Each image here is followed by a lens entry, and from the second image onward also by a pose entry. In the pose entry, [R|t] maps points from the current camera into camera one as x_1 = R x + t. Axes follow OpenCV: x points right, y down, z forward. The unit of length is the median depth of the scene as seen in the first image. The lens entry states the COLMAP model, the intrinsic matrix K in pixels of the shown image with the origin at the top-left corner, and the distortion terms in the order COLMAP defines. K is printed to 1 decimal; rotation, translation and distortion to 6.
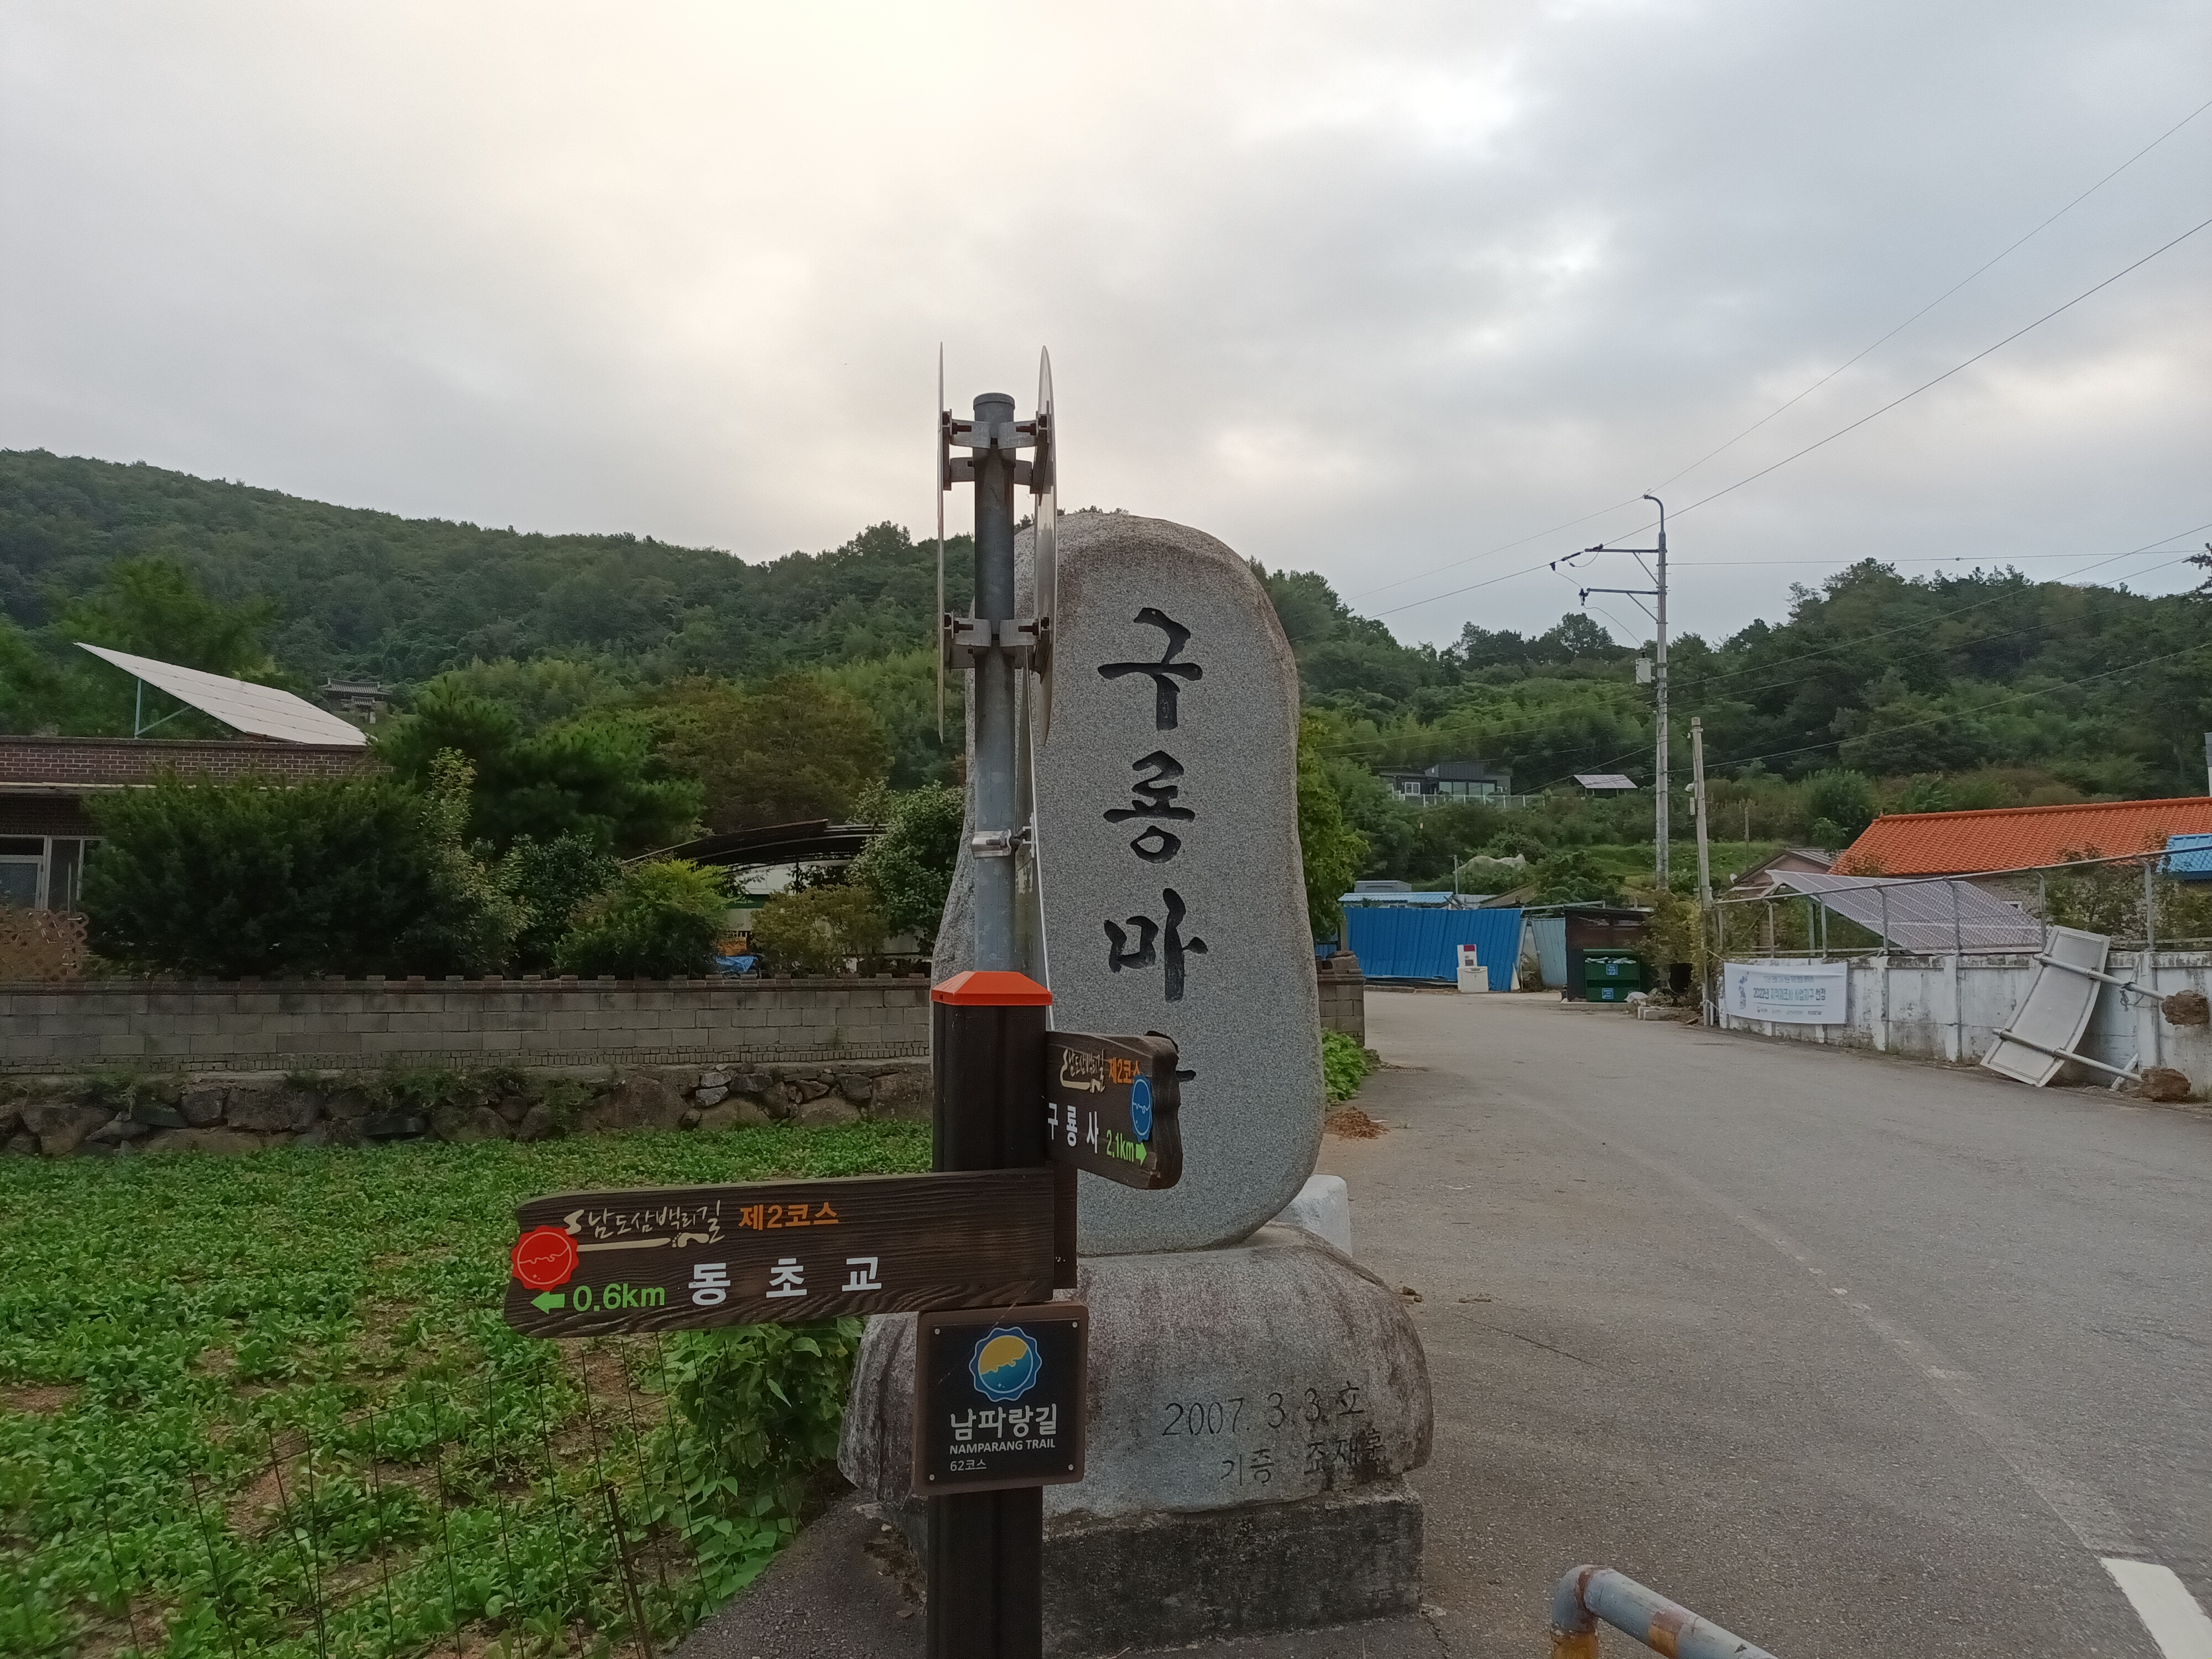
lens RADIAL K [[1576.3, 0, 1106.5], [0, 1576.3, 733.2], [0, 0, 1]] dist [-0.003309, -0.002649]
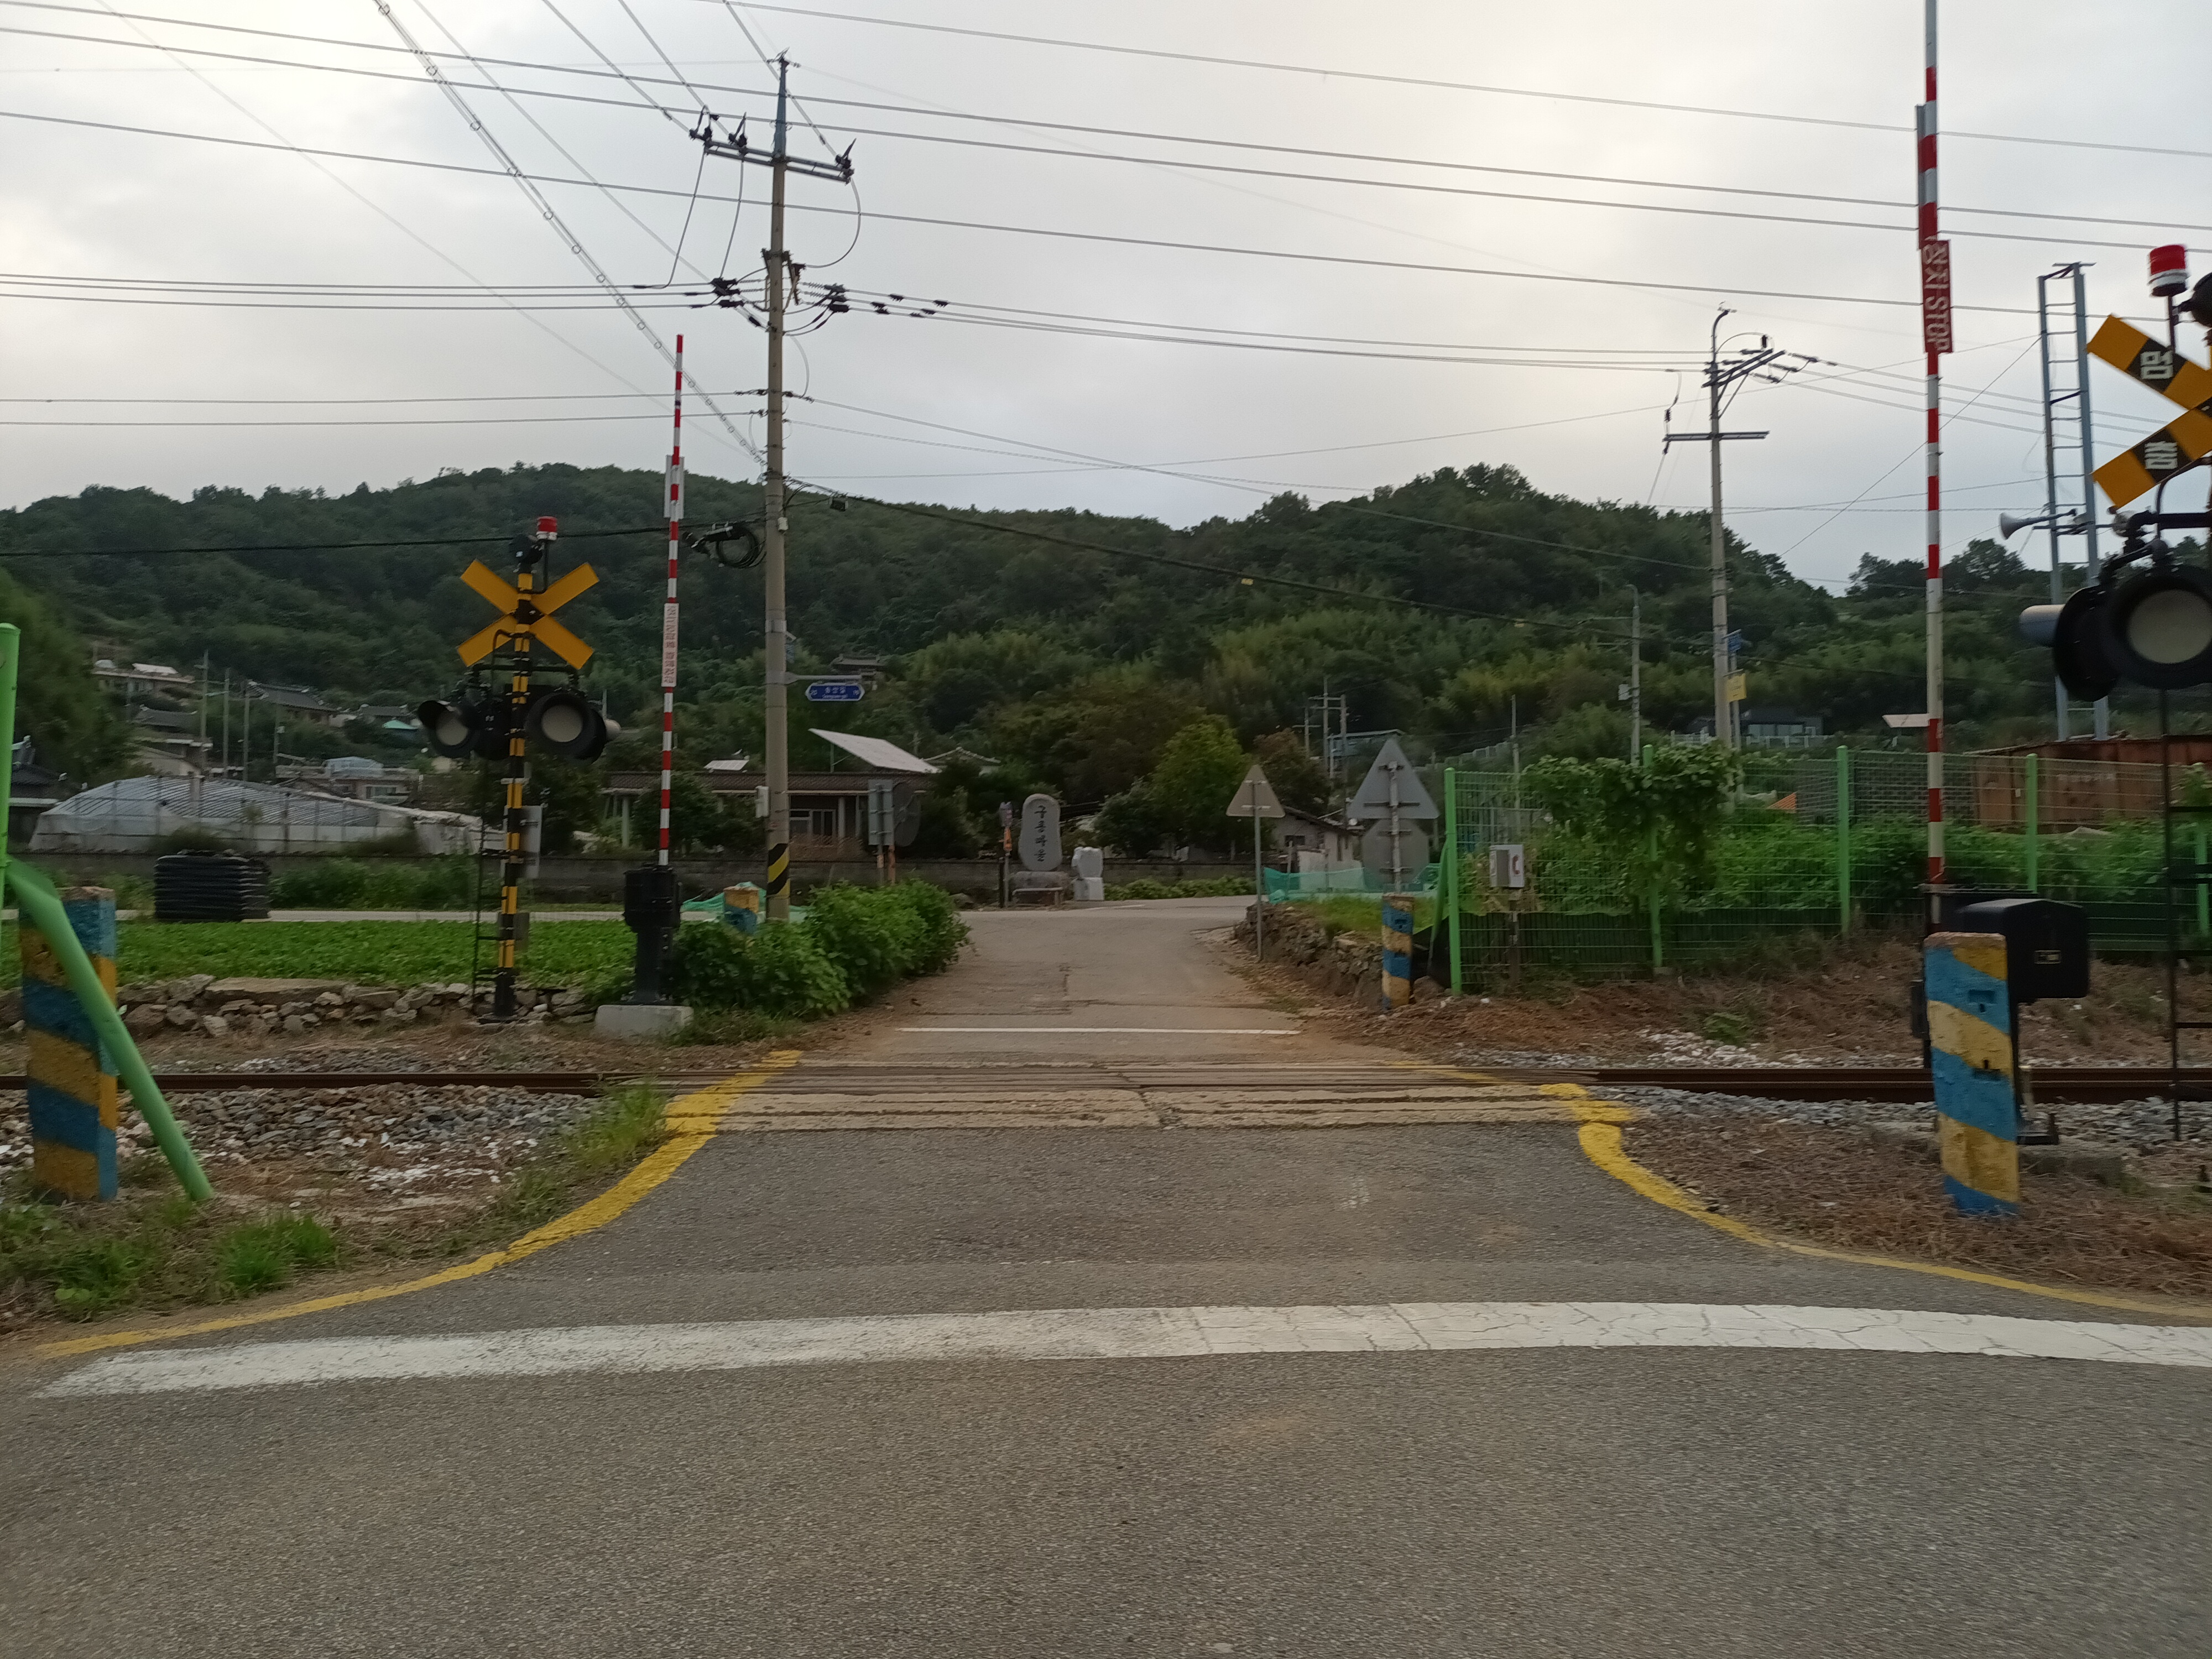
lens RADIAL K [[1576.3, 0, 1106.5], [0, 1576.3, 733.2], [0, 0, 1]] dist [-0.003309, -0.002649]
pose [[0.960309, -0.019564, -0.278251, 0.047469], [0.032197, 0.998644, 0.040901, -0.013834], [0.277074, -0.048237, 0.959637, -0.123782]]
